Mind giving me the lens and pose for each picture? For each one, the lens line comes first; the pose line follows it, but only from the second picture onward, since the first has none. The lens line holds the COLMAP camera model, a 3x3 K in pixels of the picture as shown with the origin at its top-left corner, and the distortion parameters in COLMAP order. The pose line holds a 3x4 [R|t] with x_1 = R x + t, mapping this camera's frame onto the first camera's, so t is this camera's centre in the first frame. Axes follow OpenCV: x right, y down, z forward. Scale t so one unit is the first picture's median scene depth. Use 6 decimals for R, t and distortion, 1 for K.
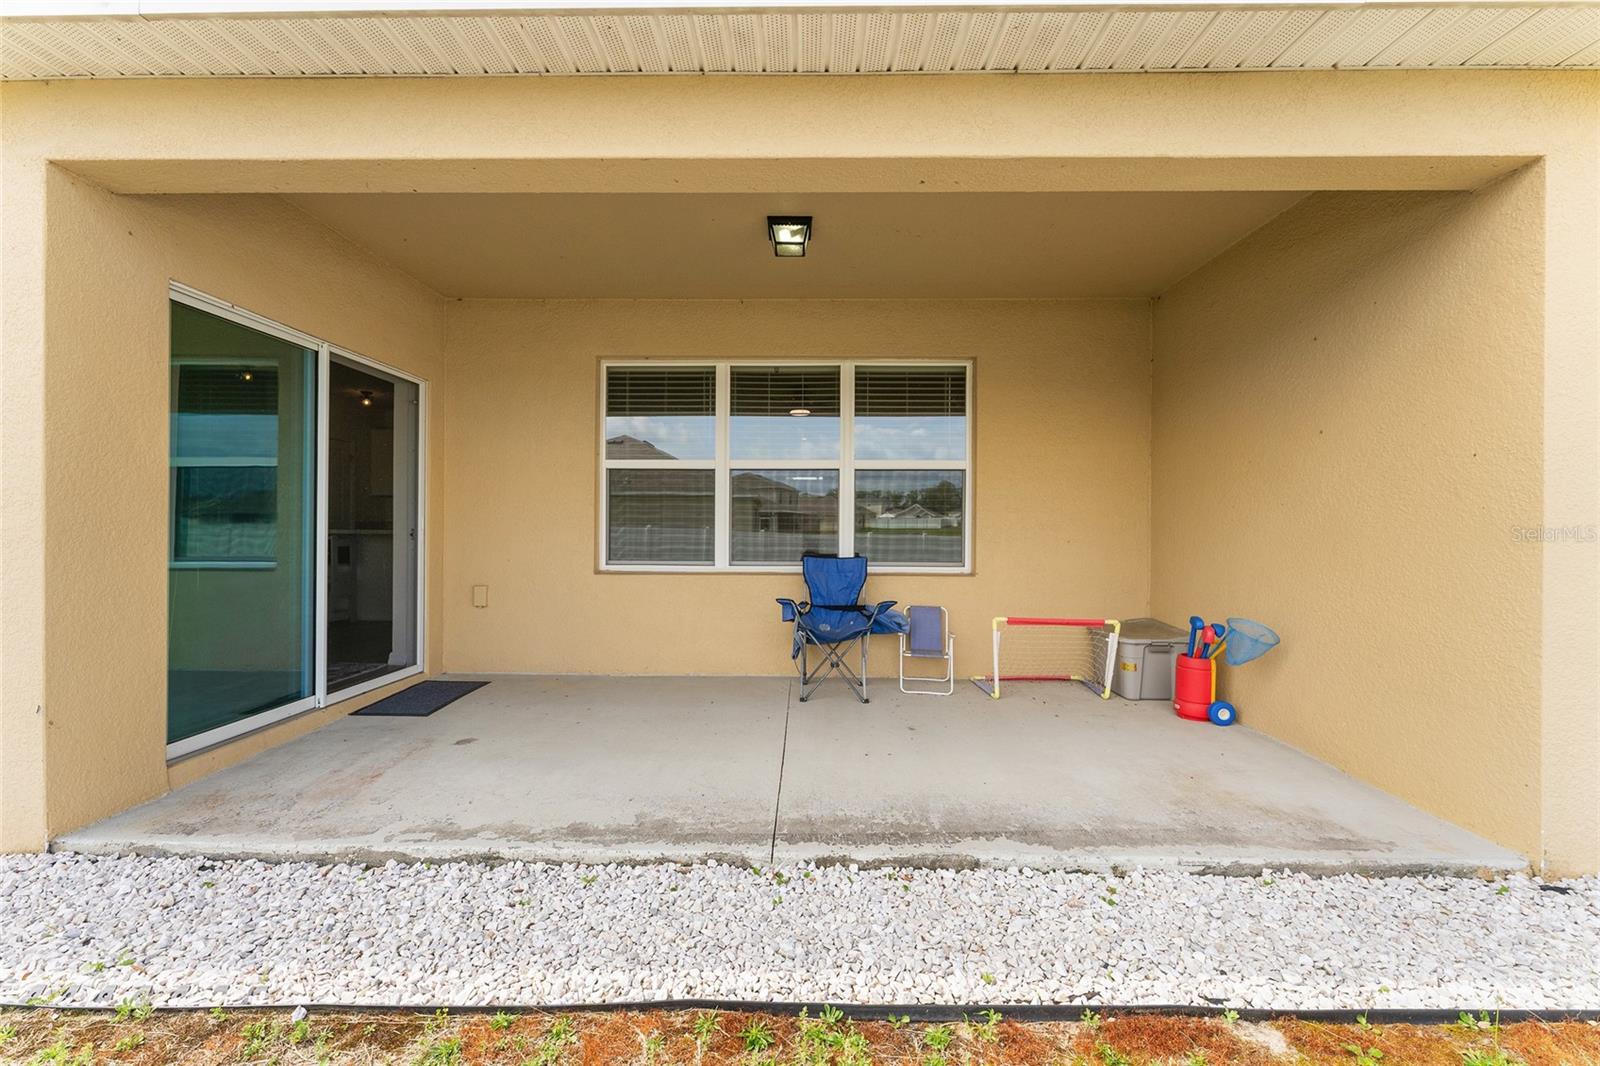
lens RADIAL K [[643.8, 0, 794.2], [0, 643.8, 528.6], [0, 0, 1]] dist [0.003104, -0.000597]
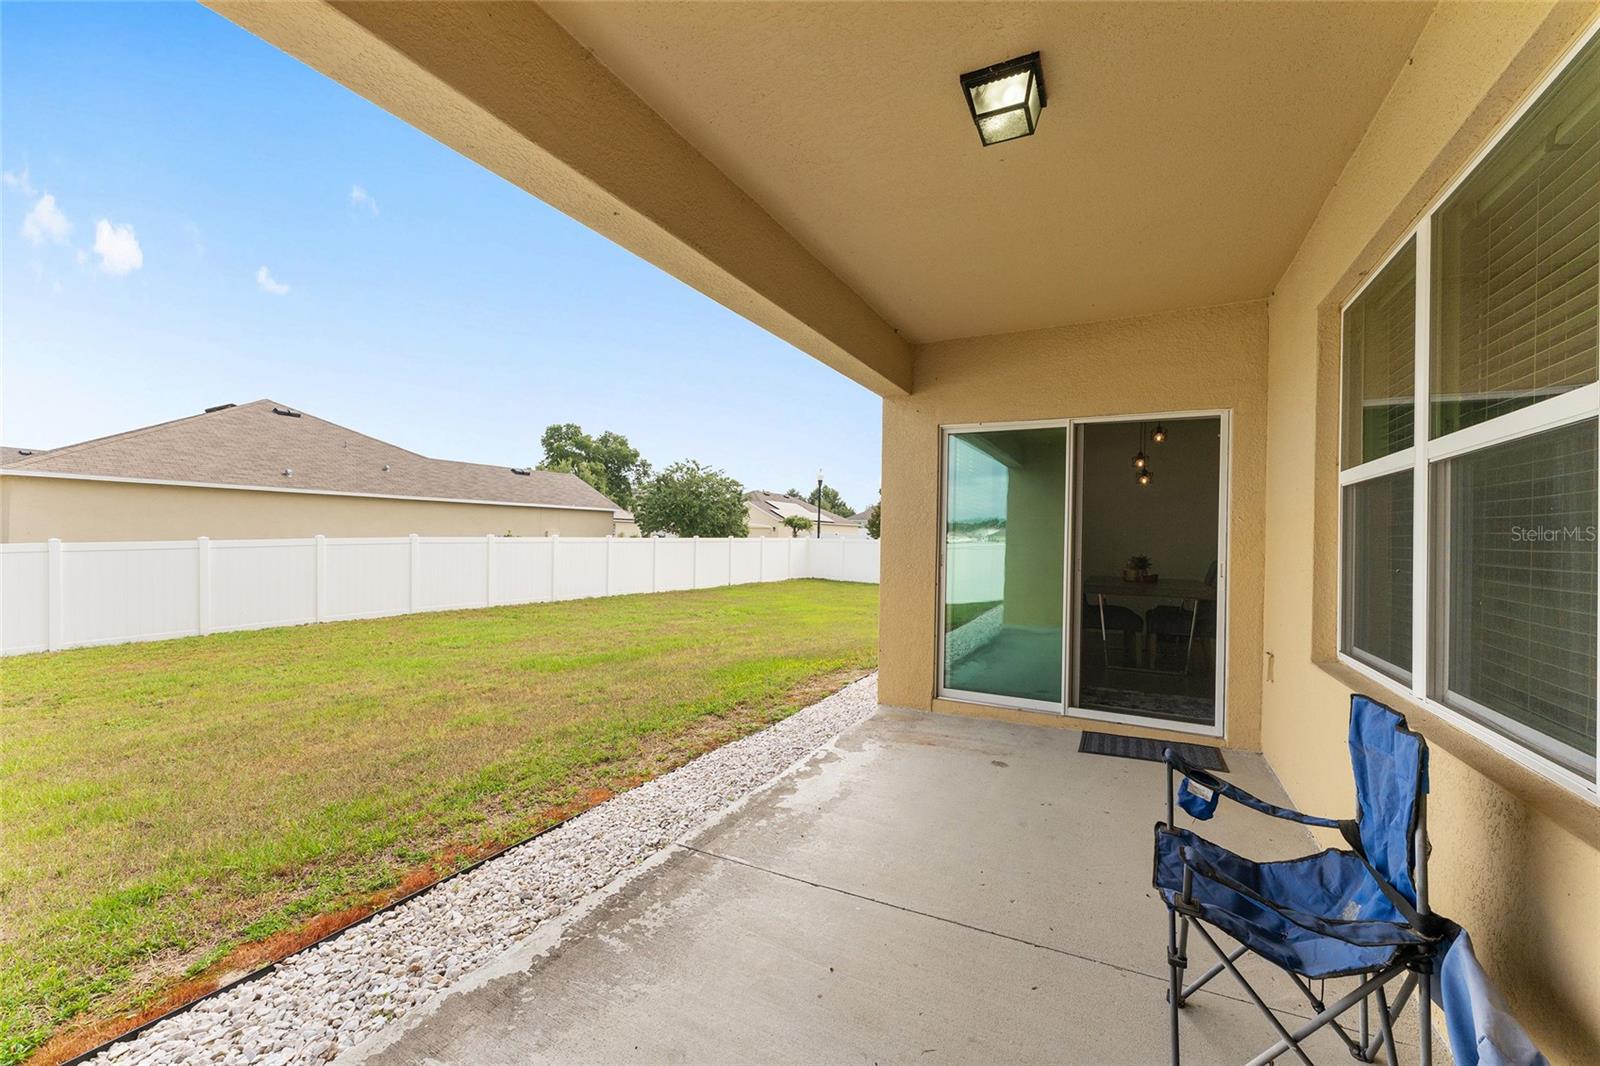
lens RADIAL K [[643.8, 0, 804.0], [0, 643.8, 533.1], [0, 0, 1]] dist [0.003104, -0.000597]
pose [[-0.439932, -0.019333, -0.897823, 0.857663], [-0.025080, 0.999643, -0.009237, -0.065996], [0.897681, 0.018454, -0.440259, 1.568353]]
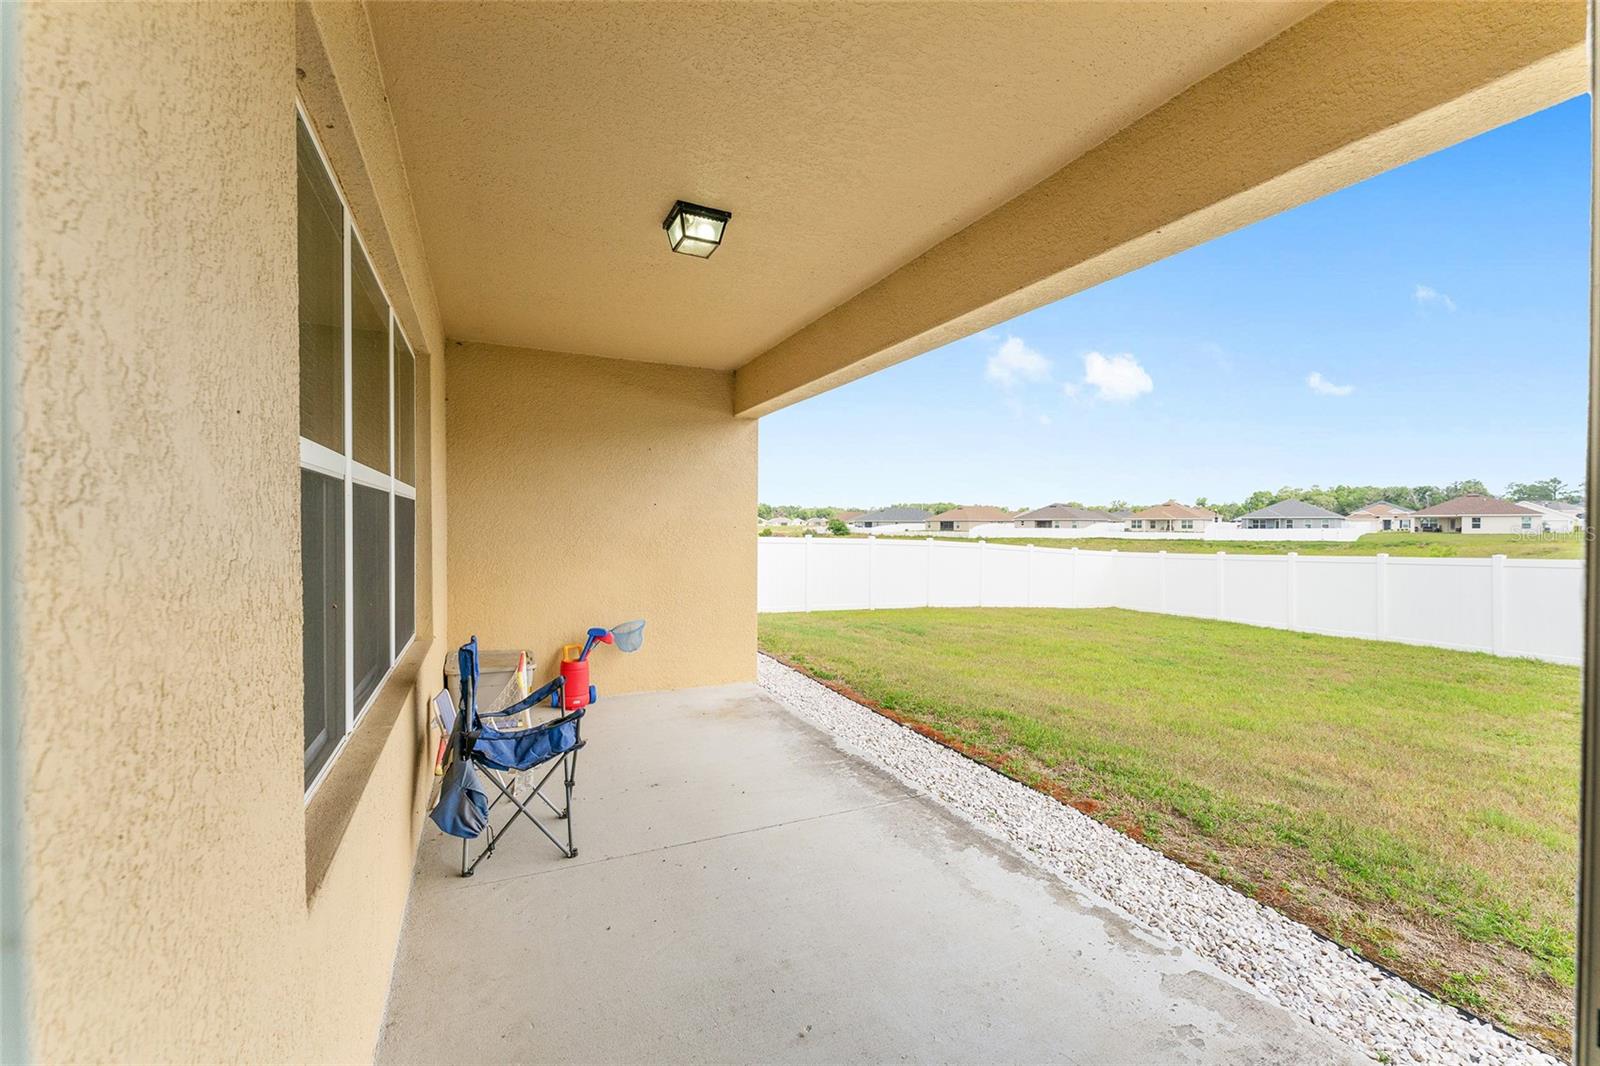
lens RADIAL K [[643.8, 0, 785.0], [0, 643.8, 530.9], [0, 0, 1]] dist [0.003104, -0.000597]
pose [[-0.431023, -0.014639, 0.902222, -1.134520], [-0.000260, 0.999870, 0.016099, -0.134577], [-0.902341, 0.006705, -0.430971, 1.779719]]
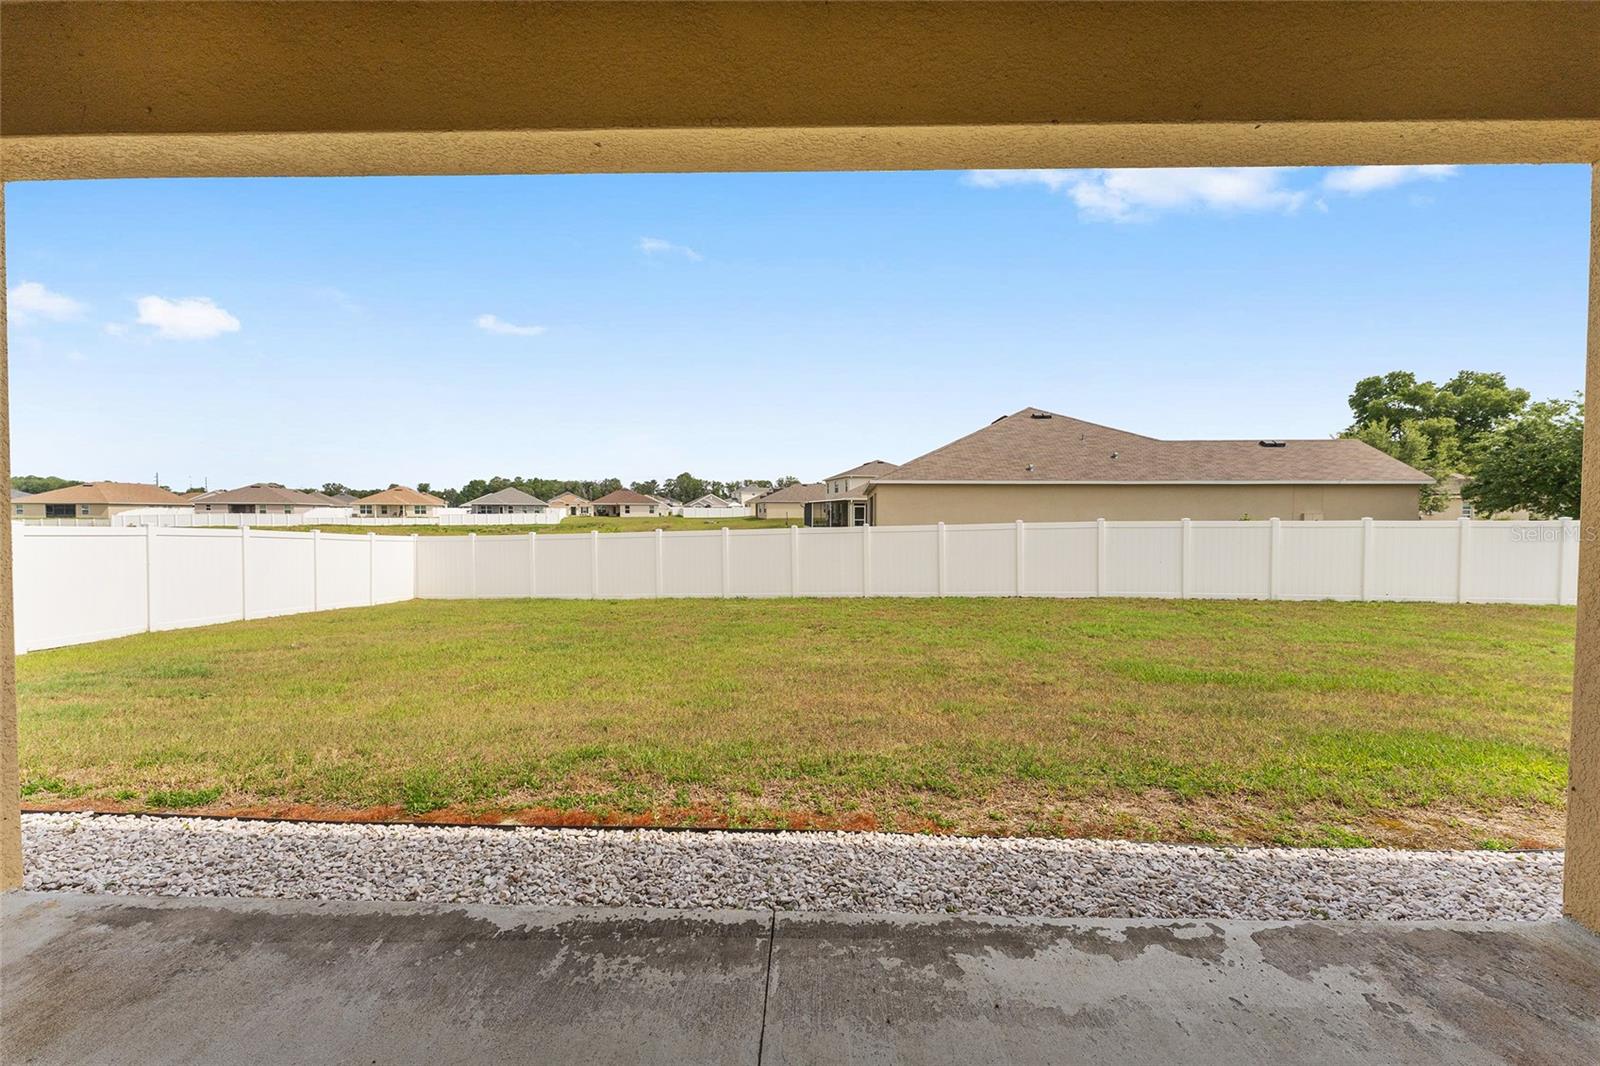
lens RADIAL K [[643.8, 0, 798.4], [0, 643.8, 533.7], [0, 0, 1]] dist [0.003104, -0.000597]
pose [[-0.999929, -0.008630, 0.008275, -0.063824], [-0.008326, 0.999318, 0.035976, -0.072192], [-0.008580, 0.035905, -0.999318, 1.726242]]
